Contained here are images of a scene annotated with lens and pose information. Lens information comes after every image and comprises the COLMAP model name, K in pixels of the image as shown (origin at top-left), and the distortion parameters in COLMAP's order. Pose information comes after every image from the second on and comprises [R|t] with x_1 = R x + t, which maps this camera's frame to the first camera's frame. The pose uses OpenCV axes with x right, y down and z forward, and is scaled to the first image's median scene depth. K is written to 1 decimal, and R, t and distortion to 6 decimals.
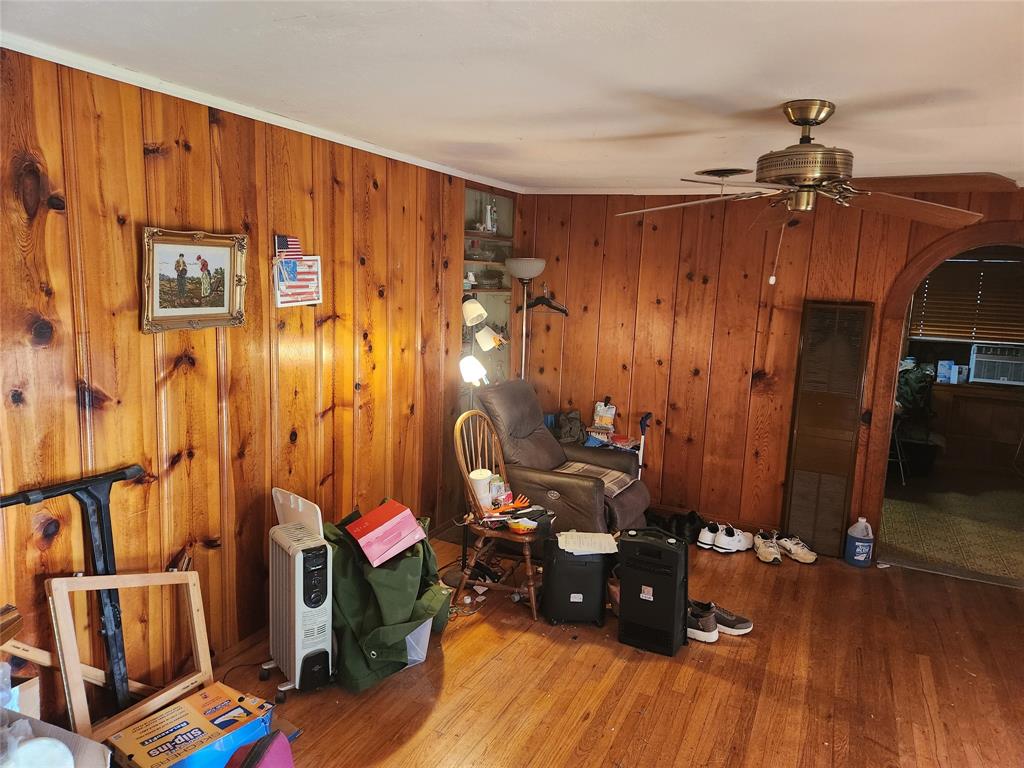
lens RADIAL K [[682.7, 0, 511.3], [0, 682.7, 370.0], [0, 0, 1]] dist [0.092866, -0.071326]
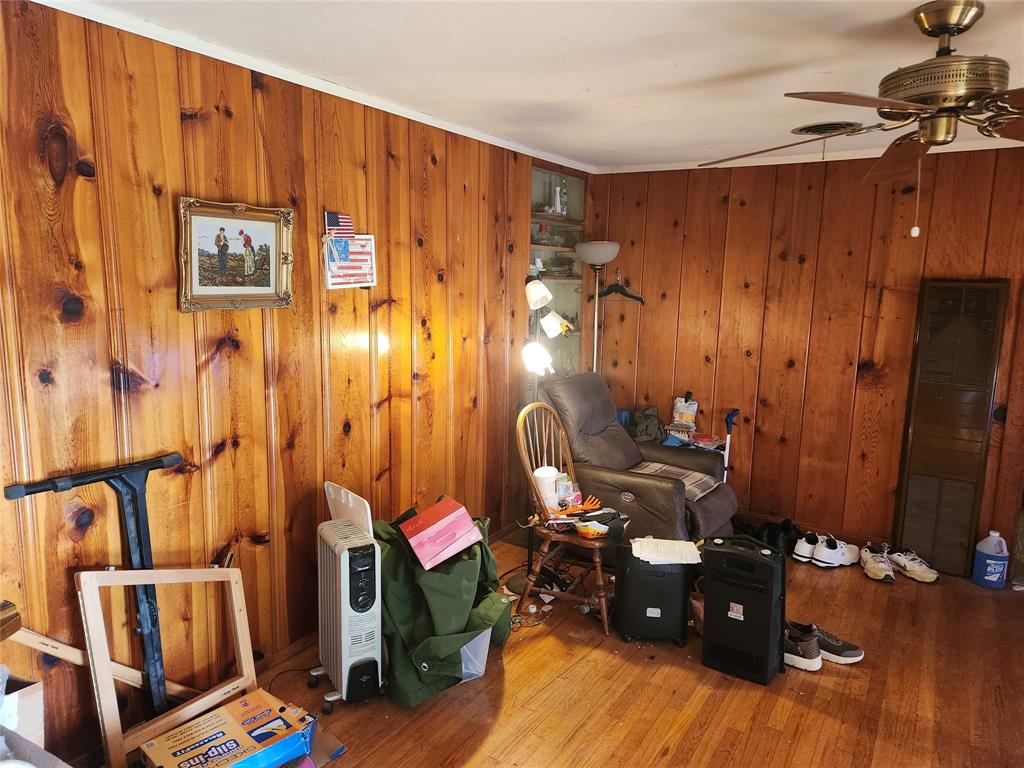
lens RADIAL K [[682.7, 0, 511.3], [0, 682.7, 370.0], [0, 0, 1]] dist [0.092866, -0.071326]
pose [[0.993696, -0.000833, -0.112107, 0.013748], [0.000171, 0.999982, -0.005917, 0.024895], [0.112110, 0.005861, 0.993679, 0.098837]]
